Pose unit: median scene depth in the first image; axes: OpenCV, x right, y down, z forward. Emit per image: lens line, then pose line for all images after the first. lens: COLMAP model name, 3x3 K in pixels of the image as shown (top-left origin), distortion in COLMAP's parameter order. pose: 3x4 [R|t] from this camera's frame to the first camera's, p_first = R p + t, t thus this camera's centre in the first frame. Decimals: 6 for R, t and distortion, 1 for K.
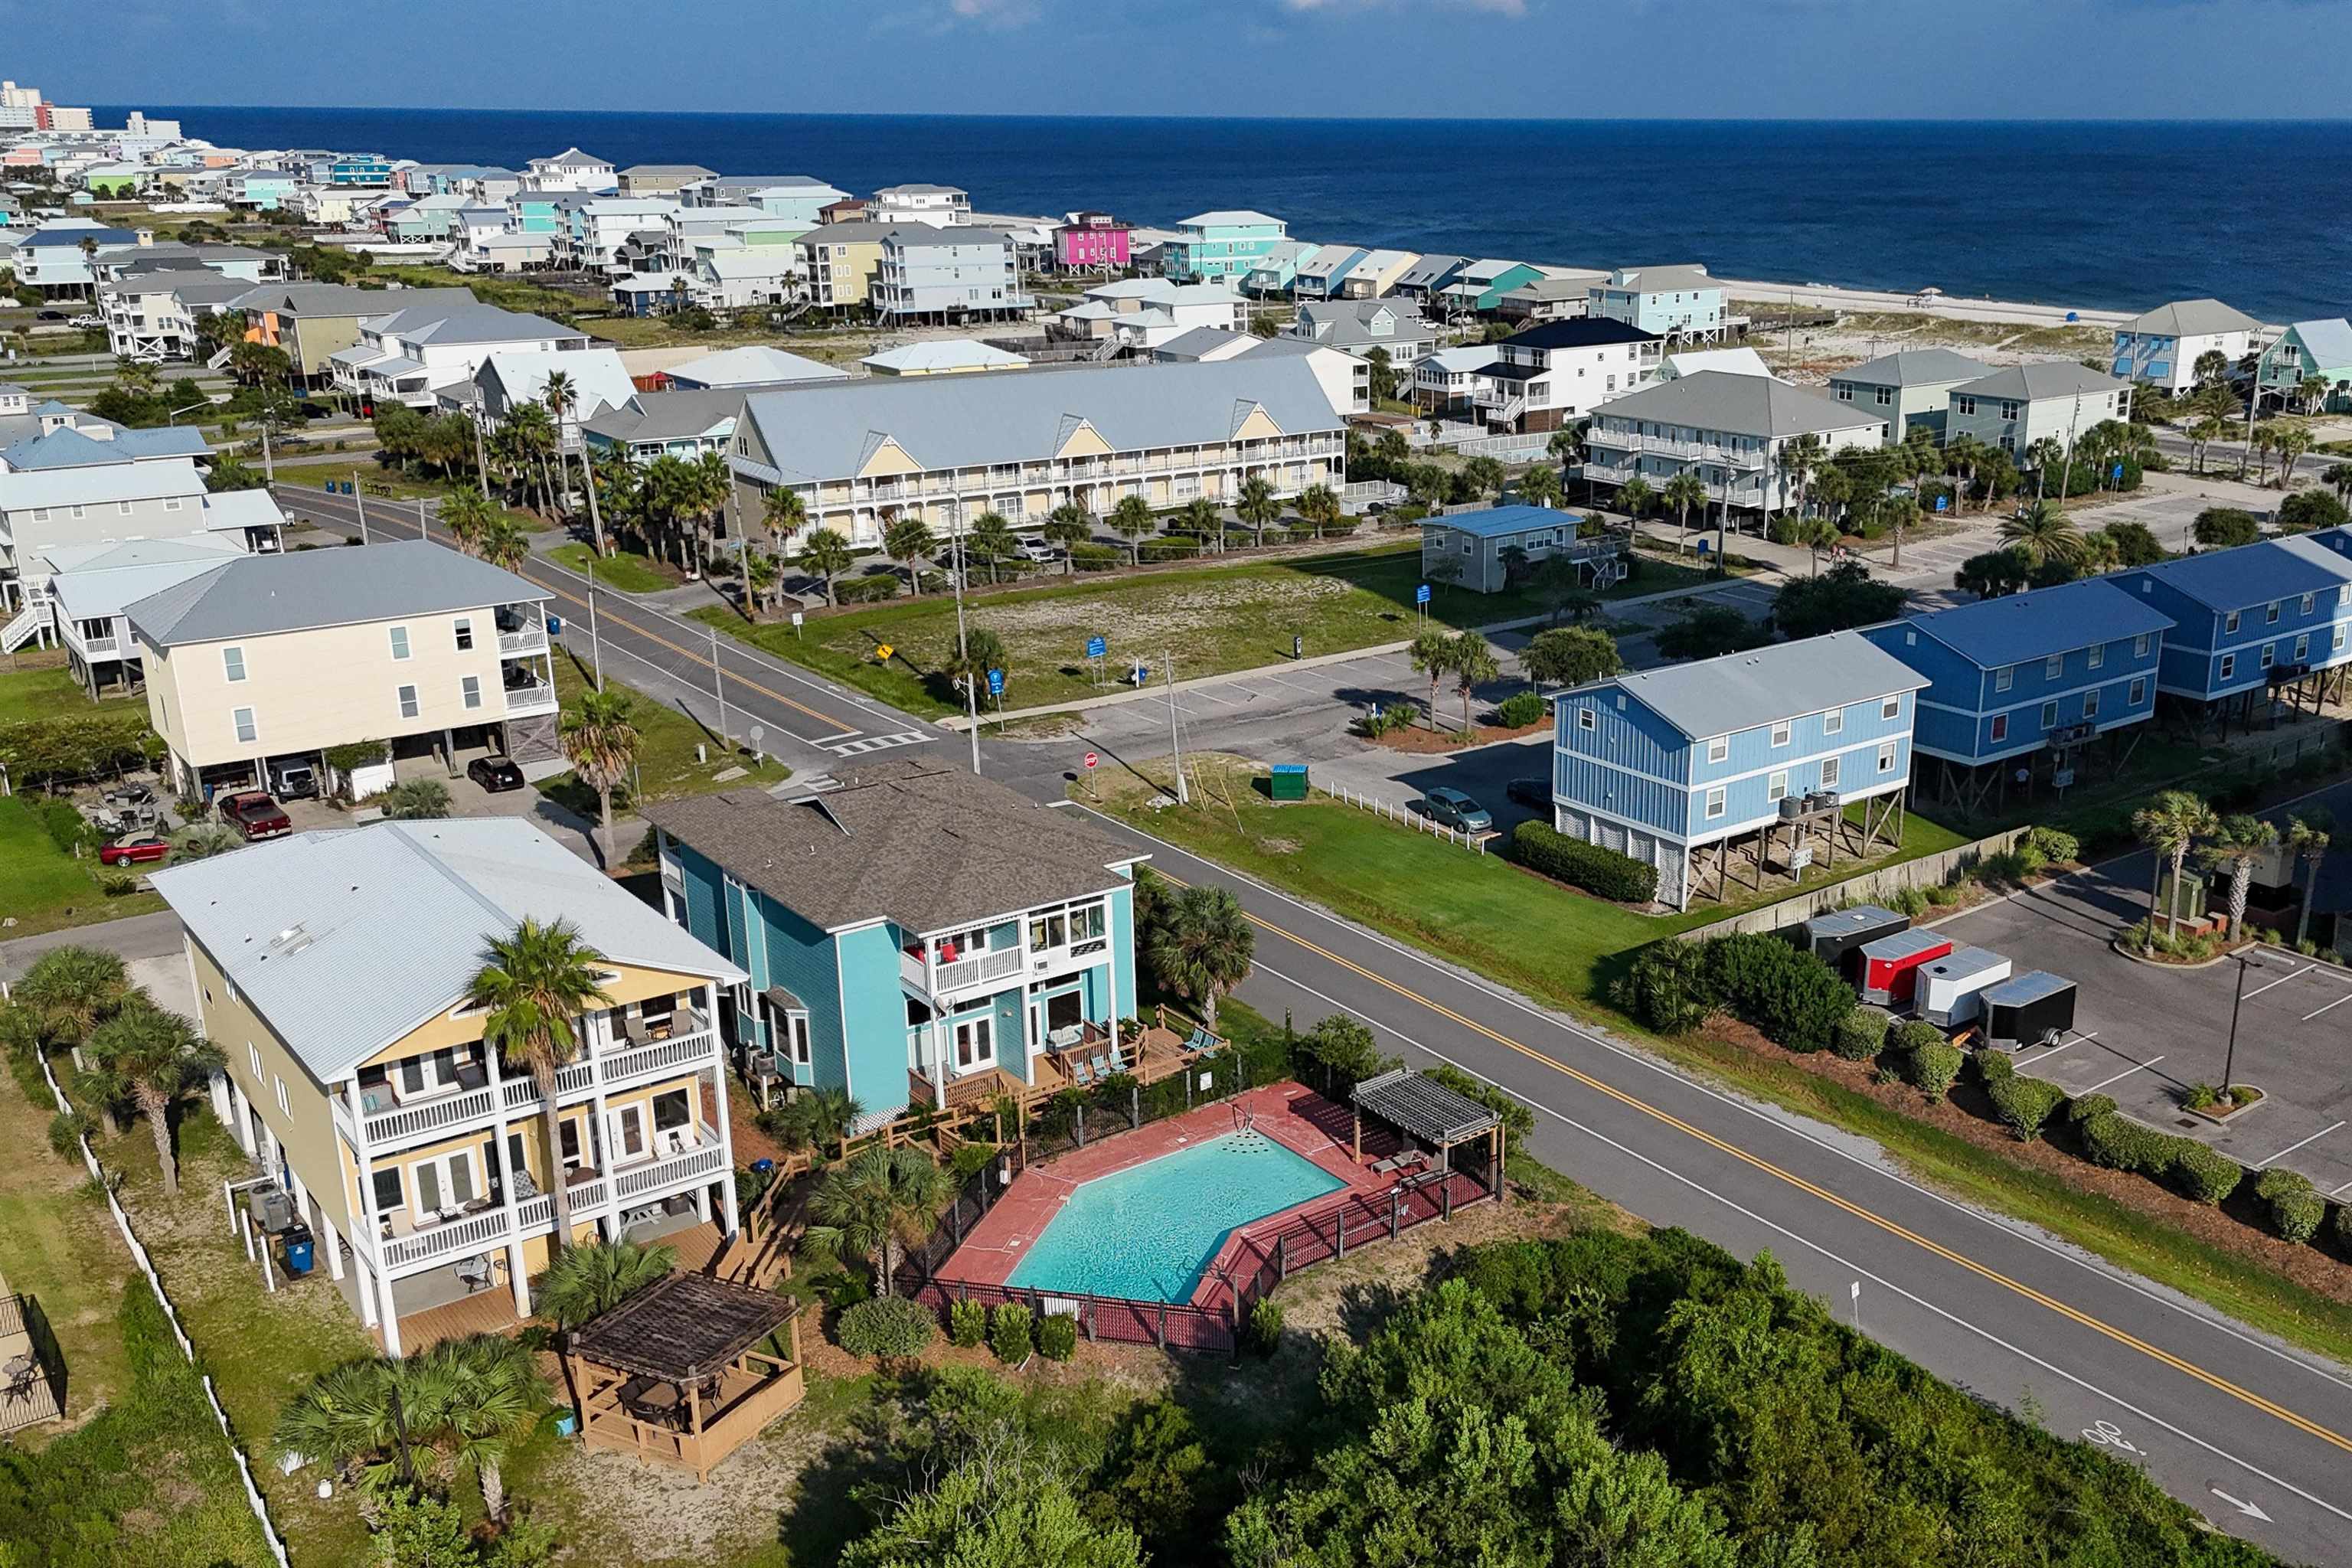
lens RADIAL K [[2208.6, 0, 1412.2], [0, 2208.6, 850.1], [0, 0, 1]] dist [0.113697, -0.125222]
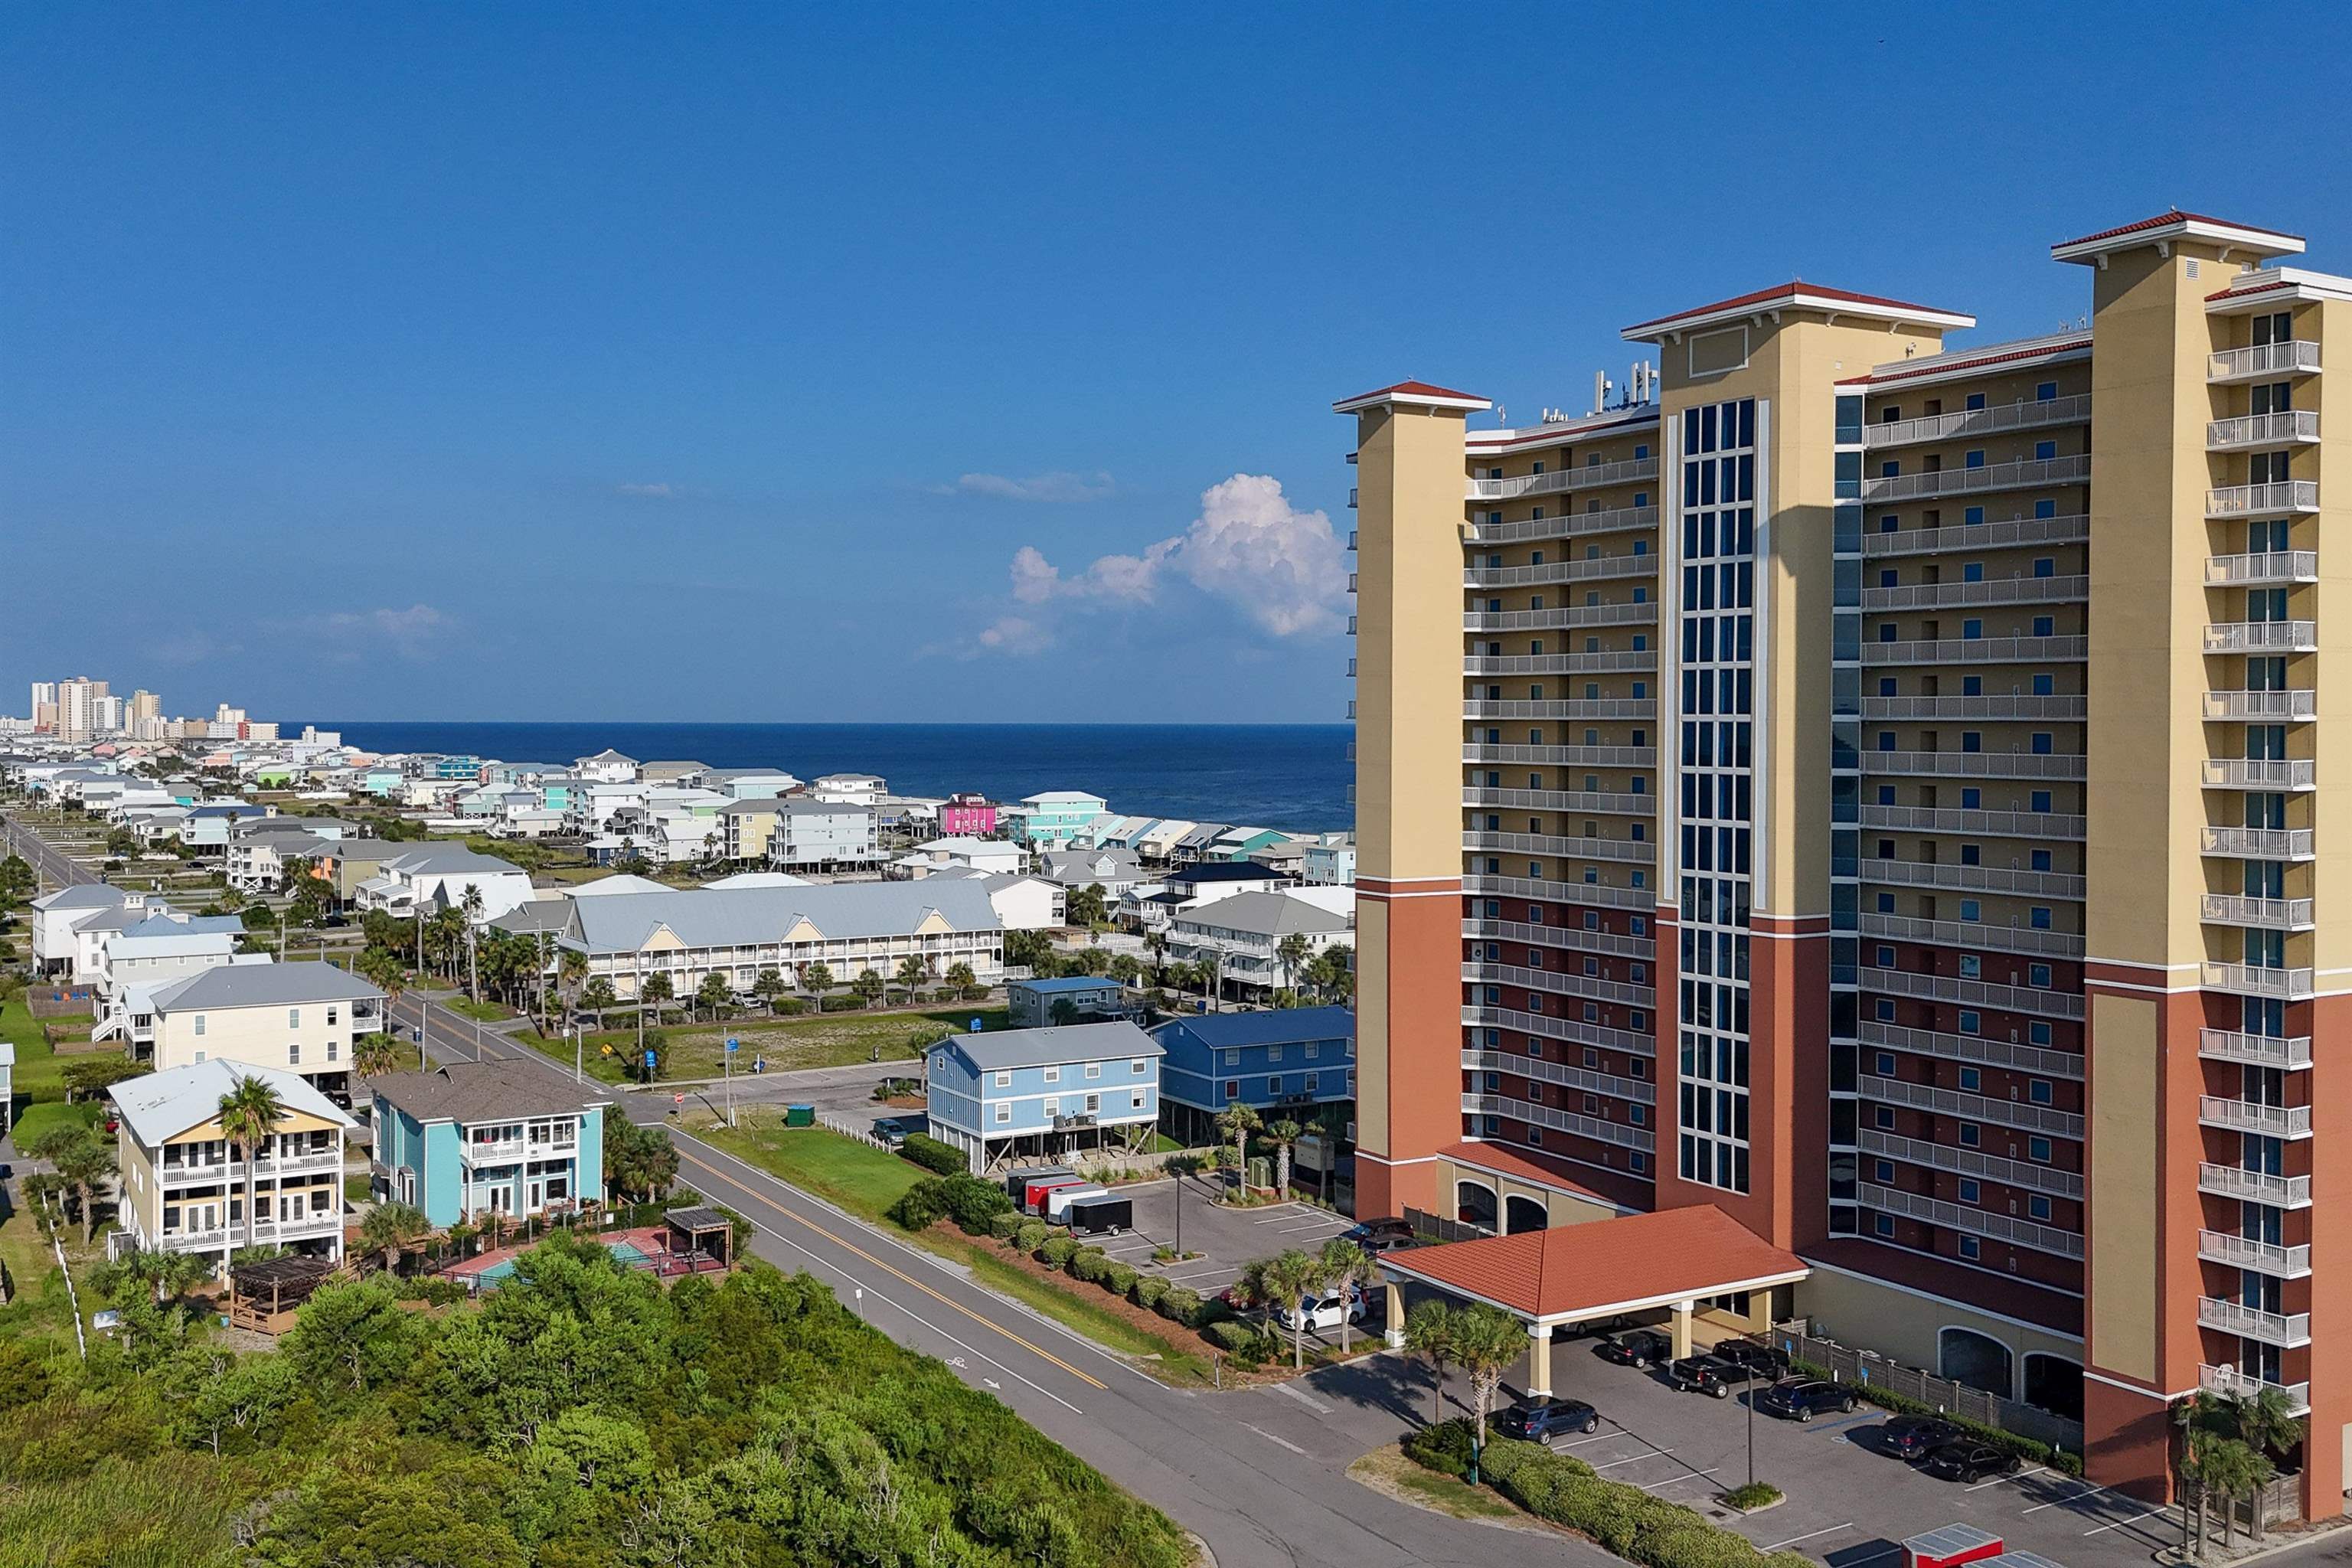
lens RADIAL K [[2070.3, 0, 1016.7], [0, 2070.3, 747.0], [0, 0, 1]] dist [0.074646, -0.076207]
pose [[0.985386, 0.000653, -0.170336, 0.355066], [-0.051746, 0.953880, -0.295693, 0.150629], [0.162287, 0.300186, 0.939974, -0.452679]]
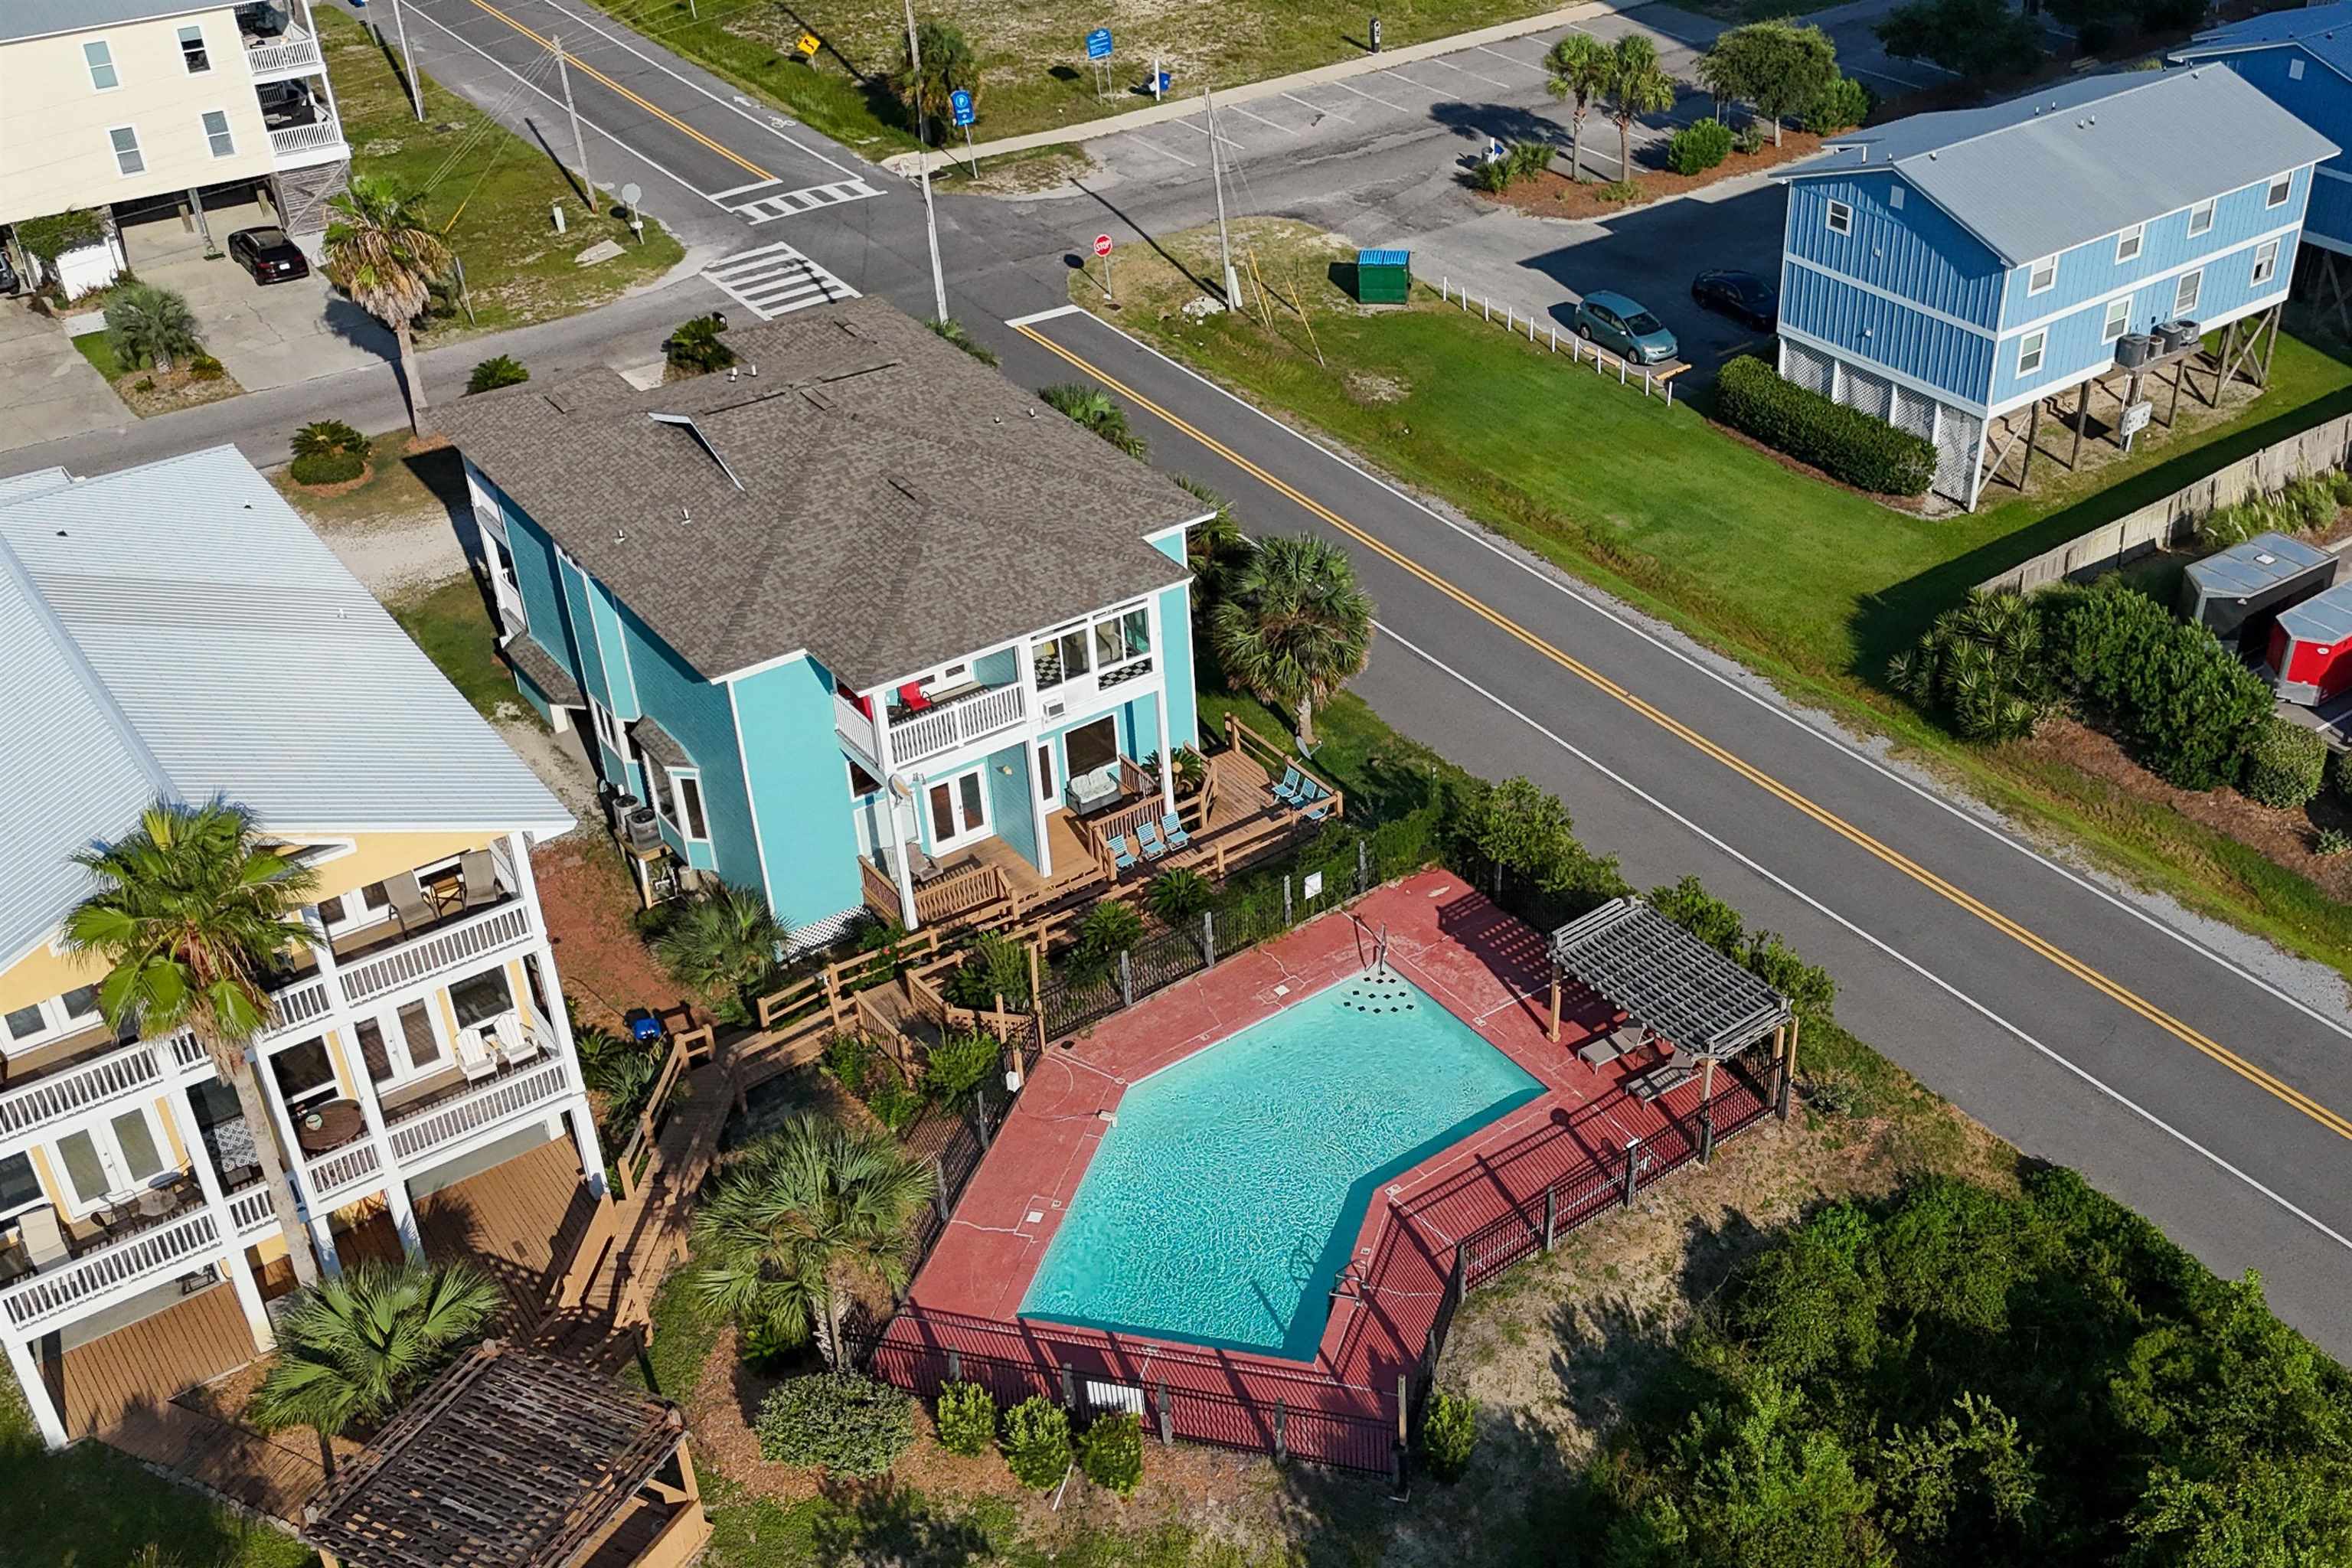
lens RADIAL K [[2404.0, 0, 1433.0], [0, 2404.0, 783.2], [0, 0, 1]] dist [0.097156, -0.091046]
pose [[0.999987, 0.002113, -0.004648, -0.036708], [-0.000873, 0.967711, 0.252060, -0.070076], [0.005030, -0.252053, 0.967700, 0.215599]]
